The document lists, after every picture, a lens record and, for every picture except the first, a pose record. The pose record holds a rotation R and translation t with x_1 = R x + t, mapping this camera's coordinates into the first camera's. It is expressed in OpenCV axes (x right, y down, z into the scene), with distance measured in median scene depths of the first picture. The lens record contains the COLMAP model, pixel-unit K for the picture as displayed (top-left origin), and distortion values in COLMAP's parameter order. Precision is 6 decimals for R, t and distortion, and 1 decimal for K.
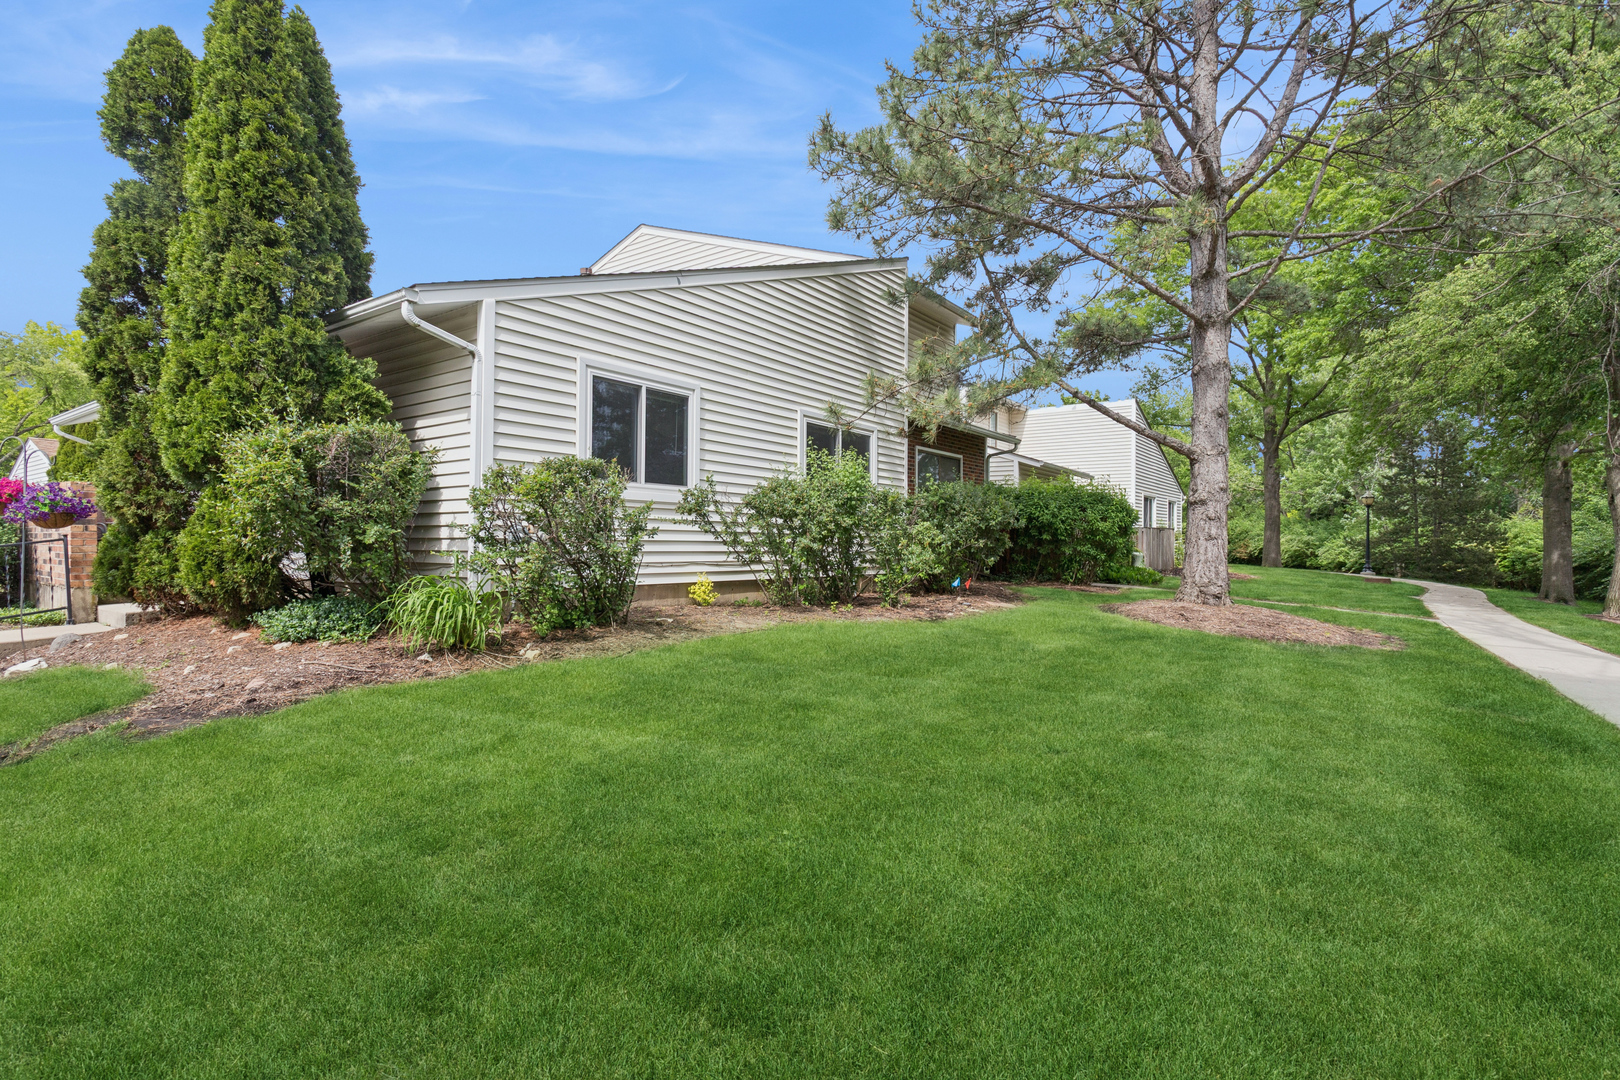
lens RADIAL K [[770.2, 0, 809.3], [0, 770.2, 540.2], [0, 0, 1]] dist [0.011135, 0.000160]
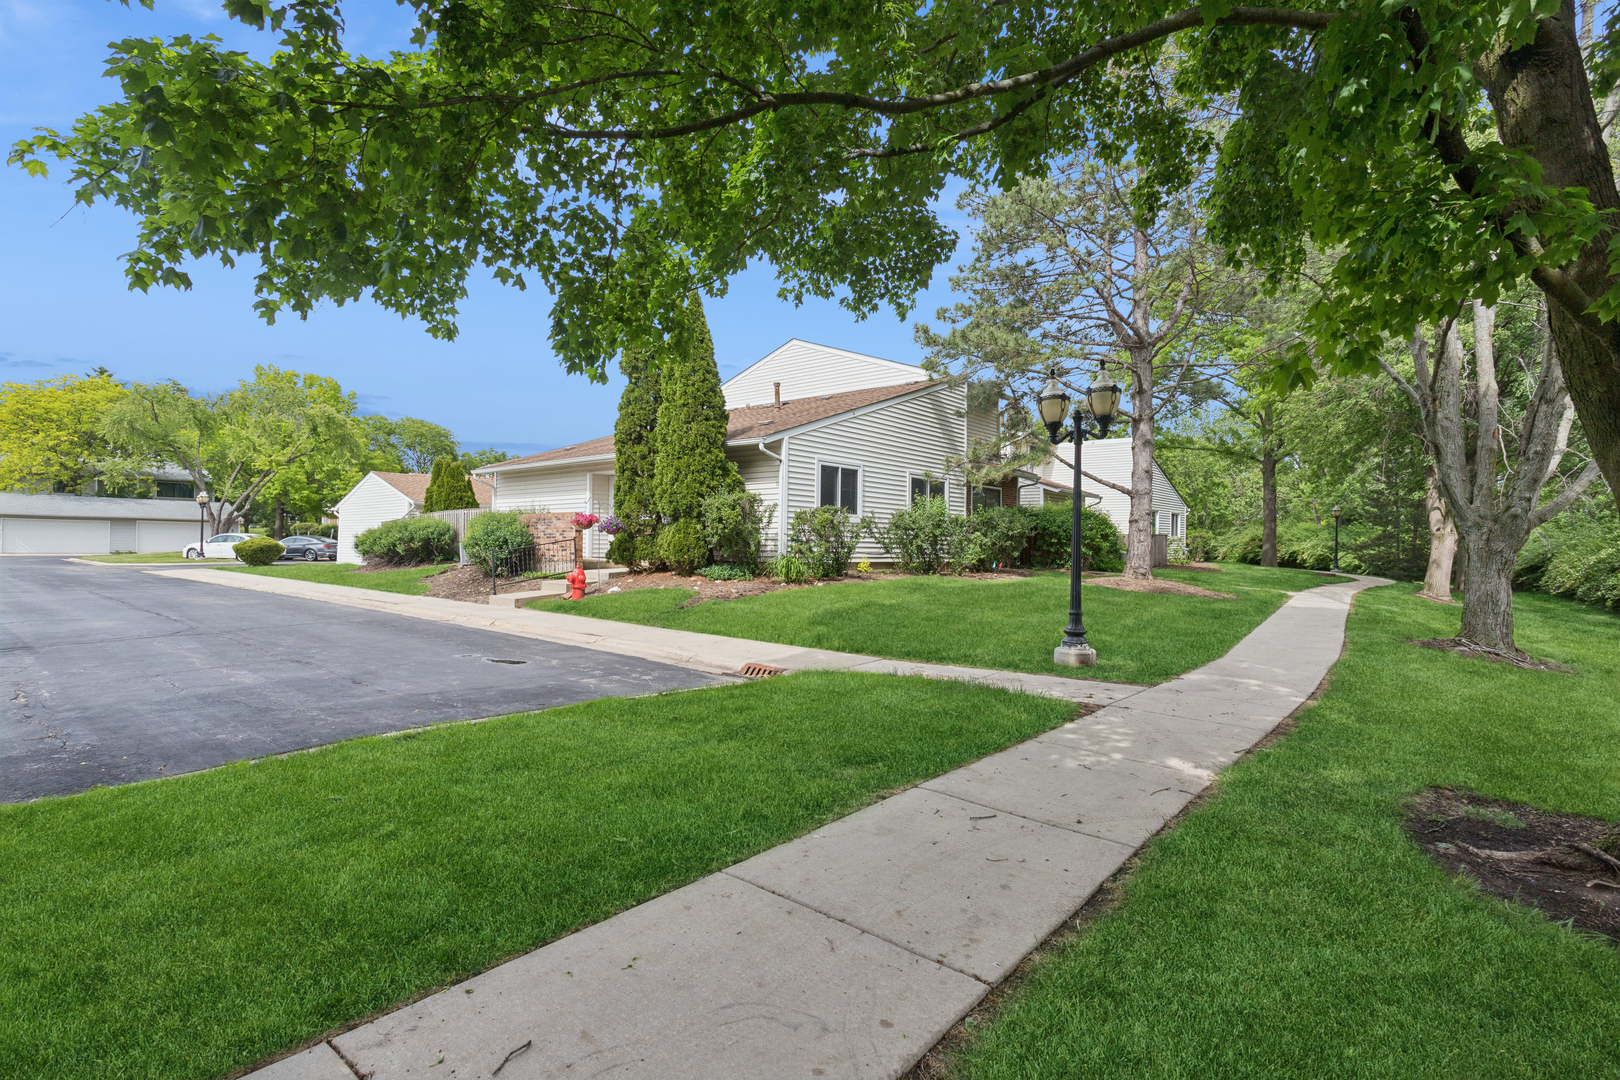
lens RADIAL K [[770.2, 0, 815.5], [0, 770.2, 533.2], [0, 0, 1]] dist [0.011135, 0.000160]
pose [[0.998029, 0.004255, -0.062609, -0.133272], [-0.005131, 0.999891, -0.013845, 0.007515], [0.062543, 0.014139, 0.997942, -0.971186]]
